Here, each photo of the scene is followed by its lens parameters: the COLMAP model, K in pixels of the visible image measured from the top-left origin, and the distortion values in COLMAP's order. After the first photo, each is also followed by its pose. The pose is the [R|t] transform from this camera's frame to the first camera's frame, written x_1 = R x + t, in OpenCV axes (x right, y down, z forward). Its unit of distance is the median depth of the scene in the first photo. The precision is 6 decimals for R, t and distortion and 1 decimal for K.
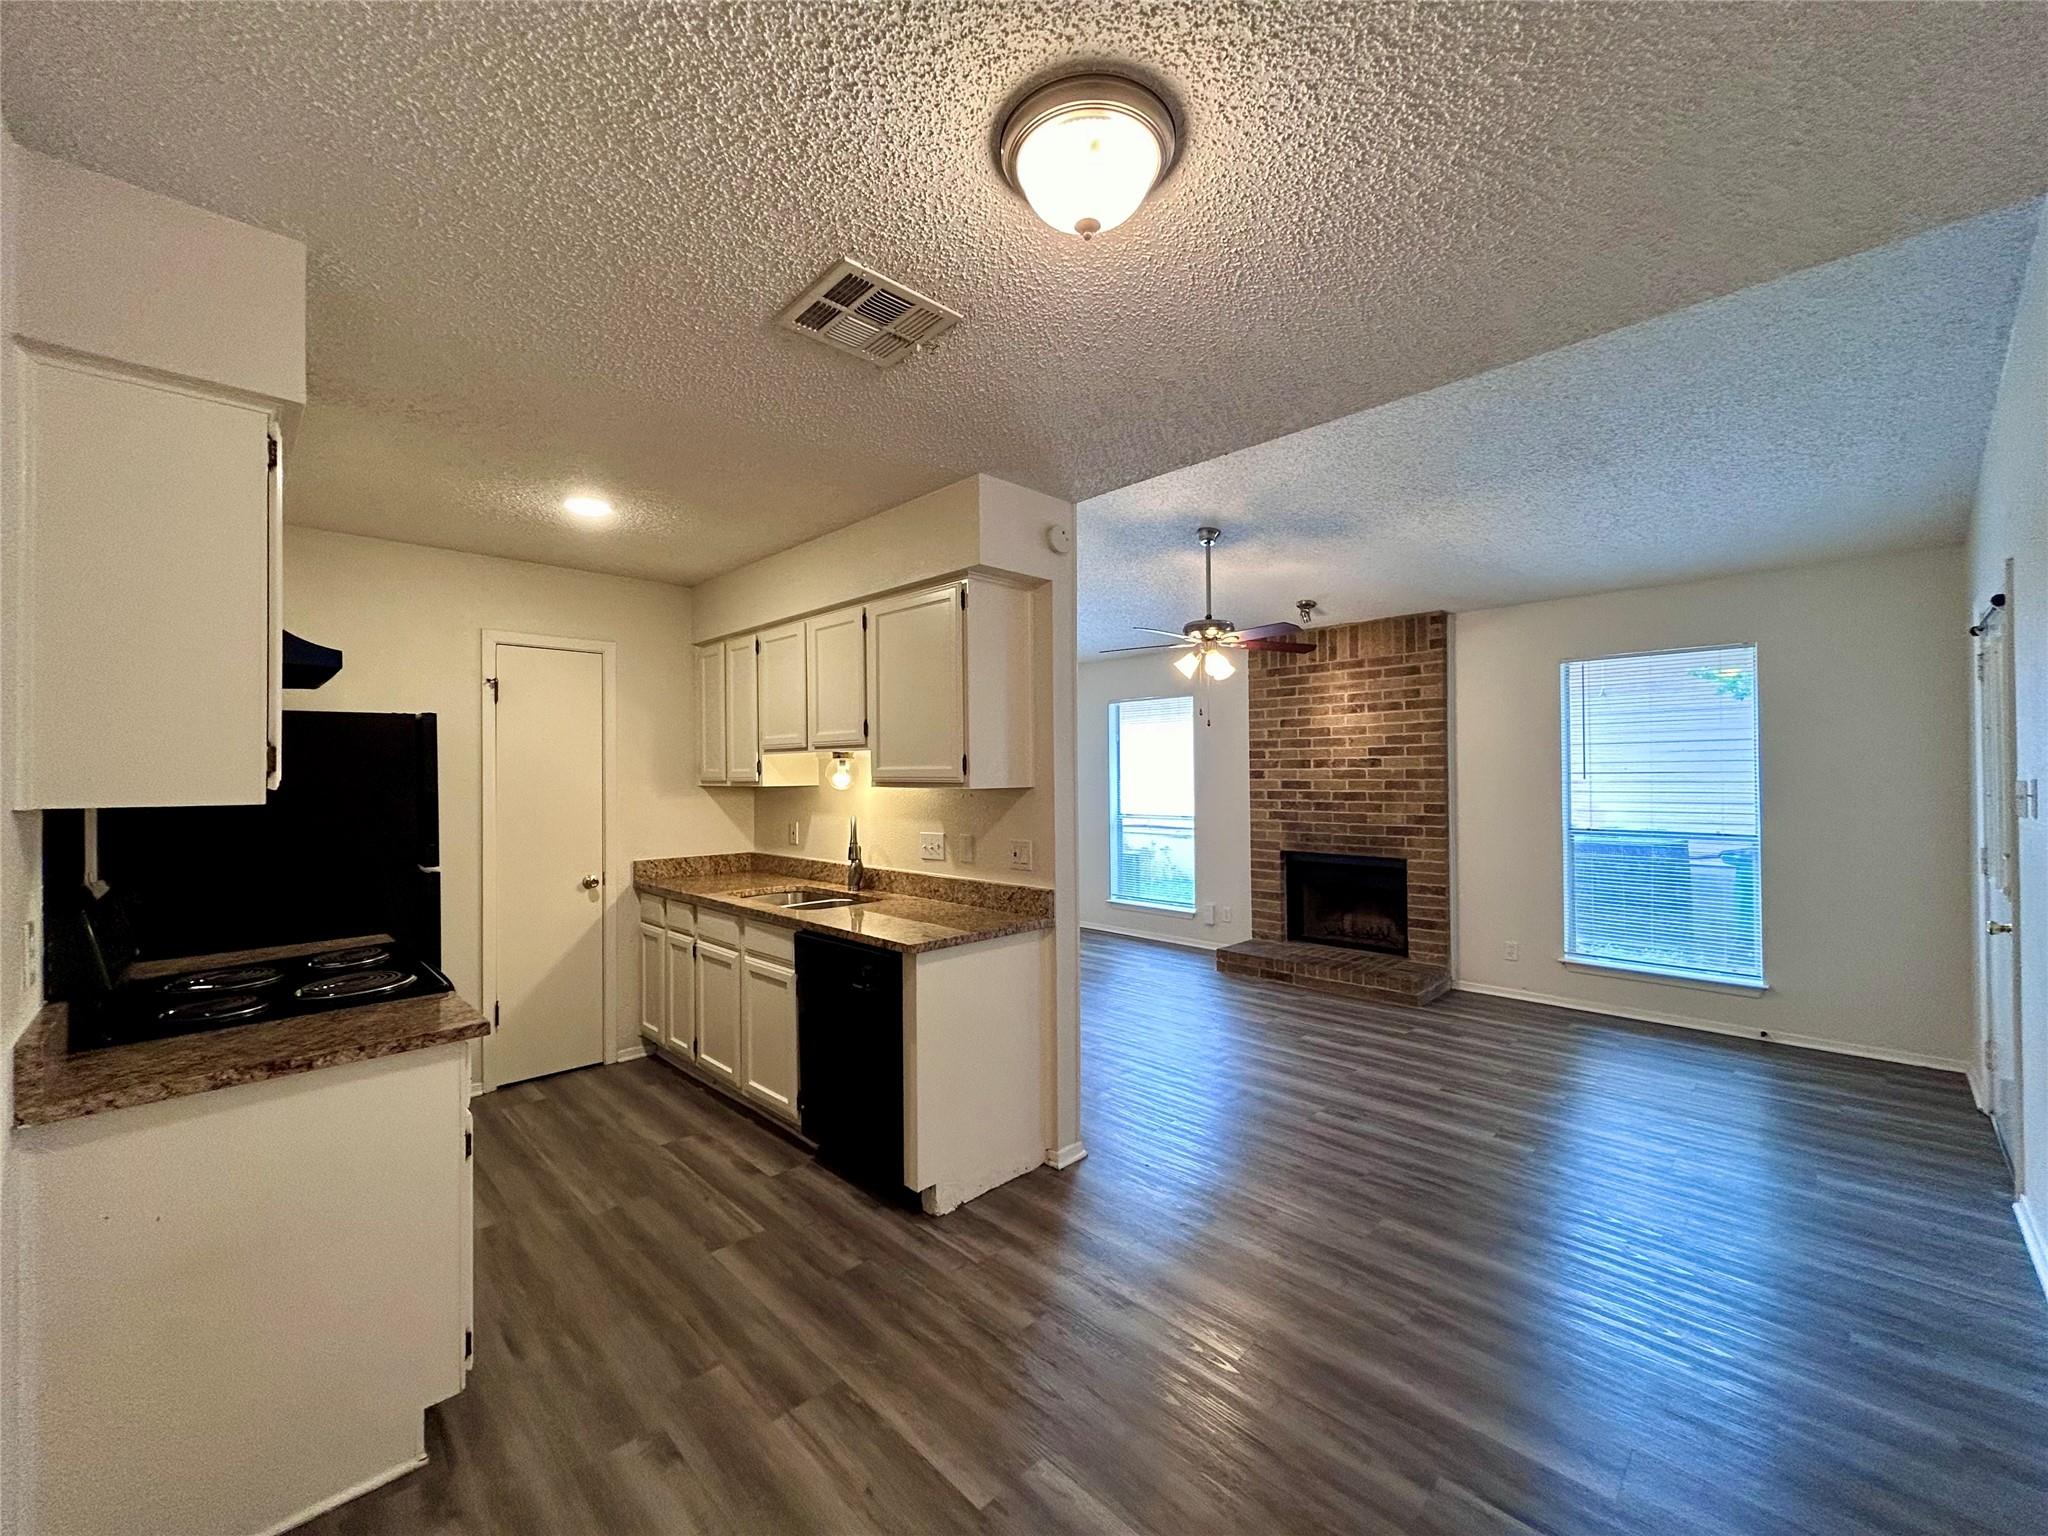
lens RADIAL K [[829.6, 0, 1034.0], [0, 829.6, 767.8], [0, 0, 1]] dist [0.001225, -0.000305]
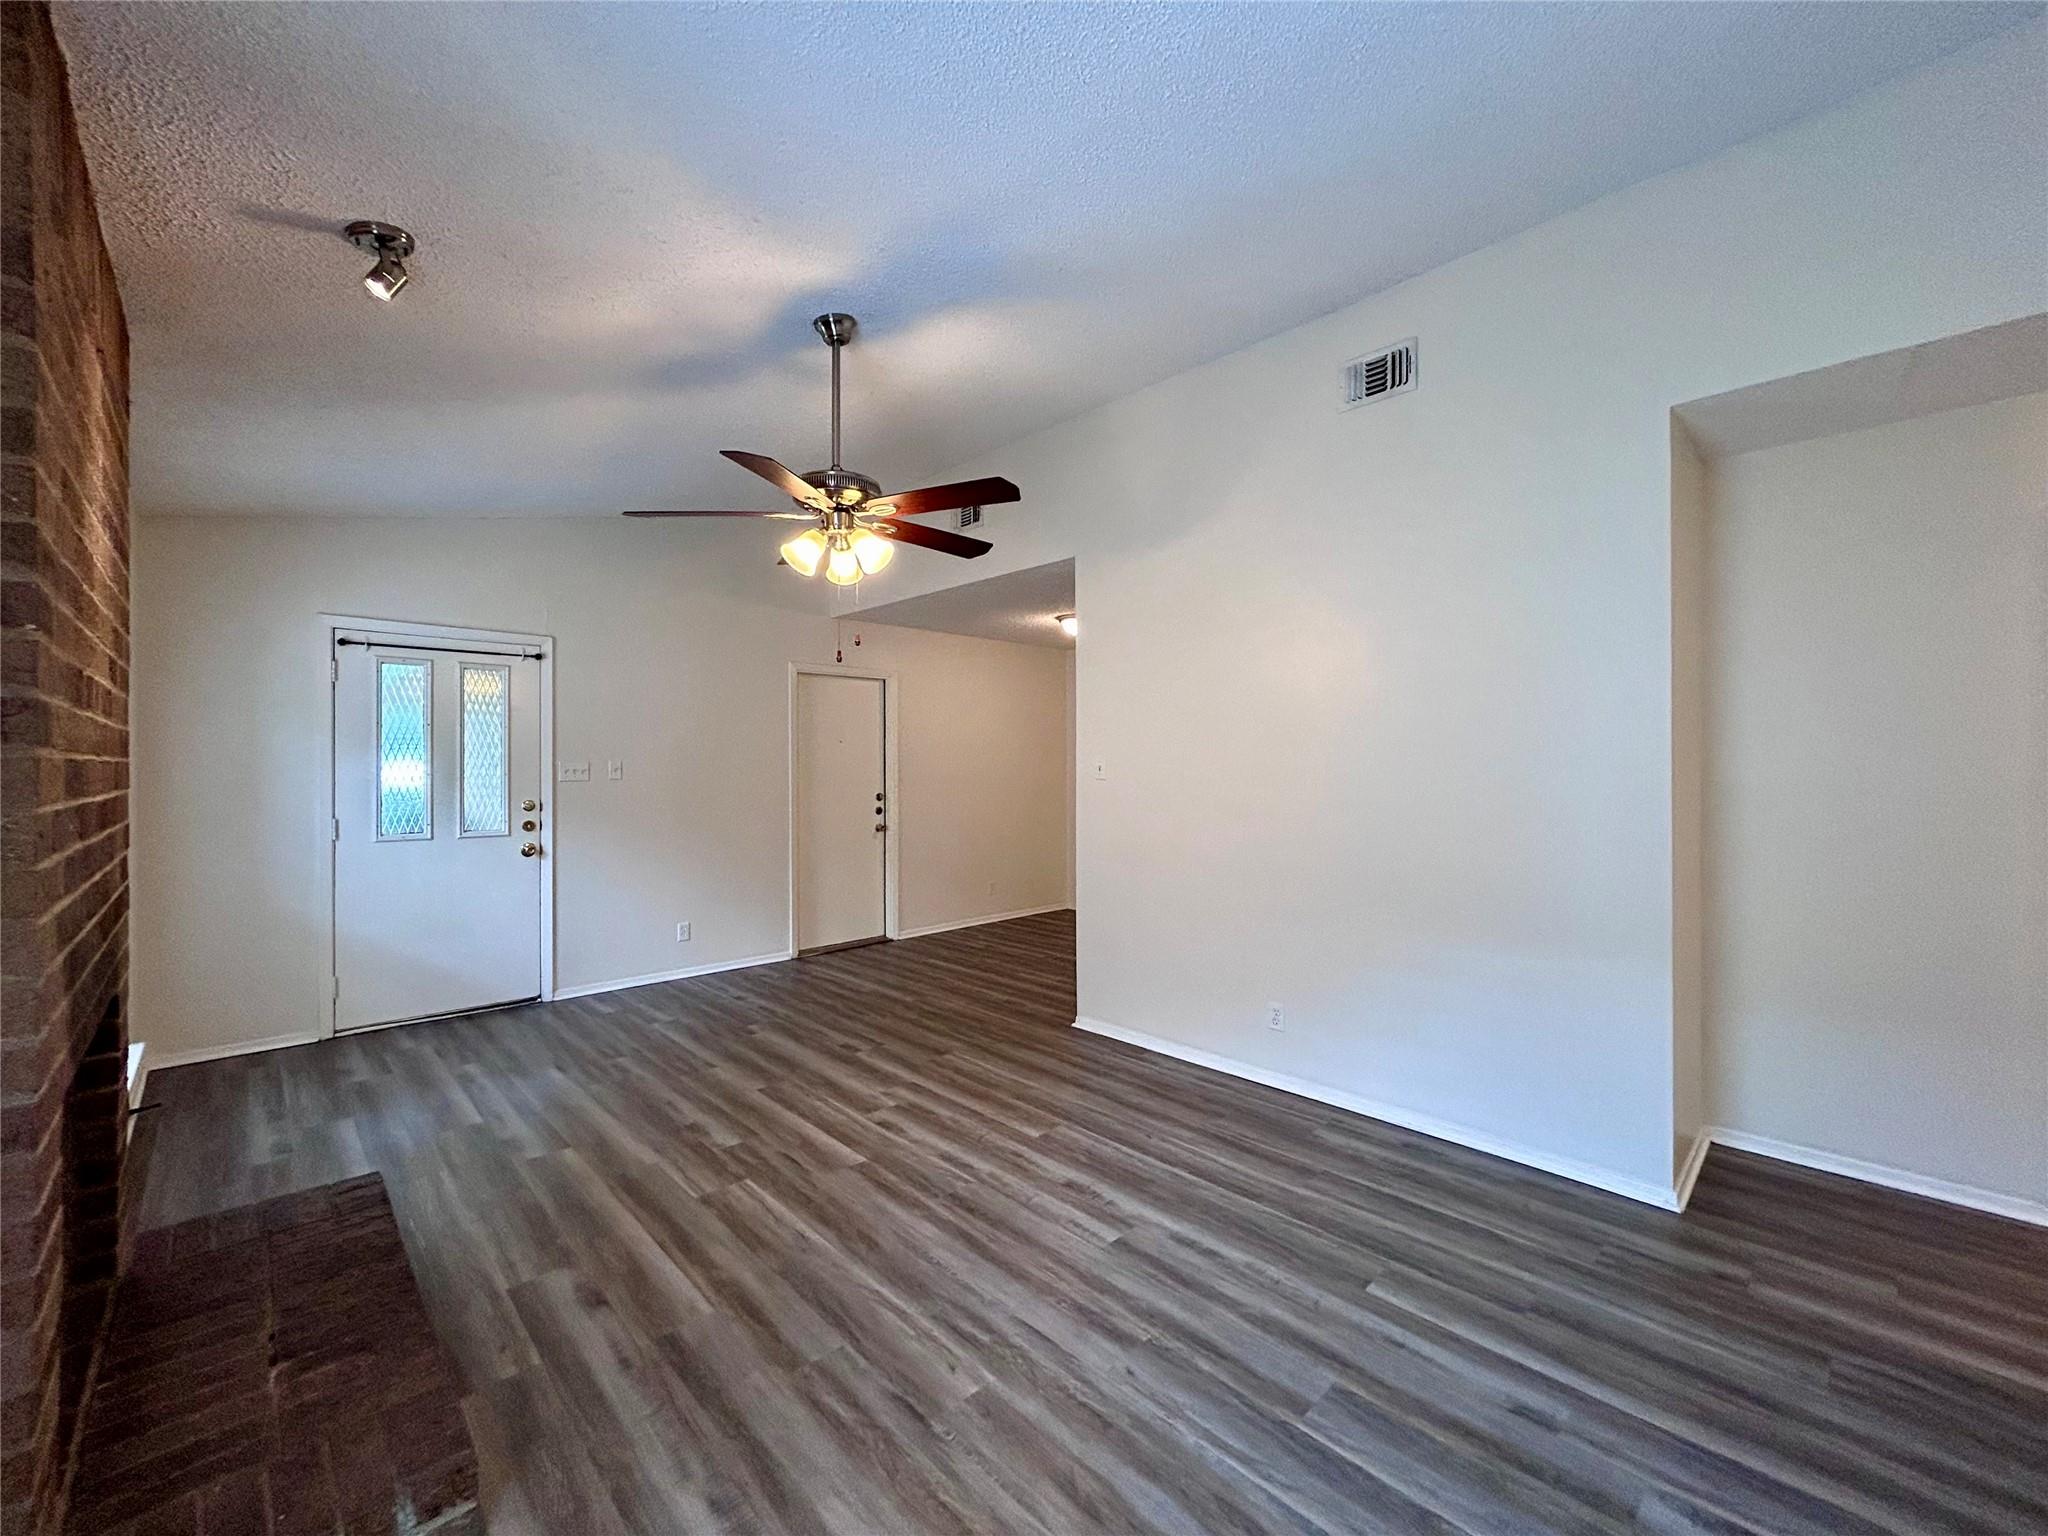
lens RADIAL K [[829.6, 0, 1034.0], [0, 829.6, 767.8], [0, 0, 1]] dist [0.001225, -0.000305]
pose [[-0.999833, 0.007697, 0.016561, 0.079310], [0.007688, 0.999970, -0.000605, 0.027551], [-0.016566, -0.000478, -0.999863, 1.805860]]
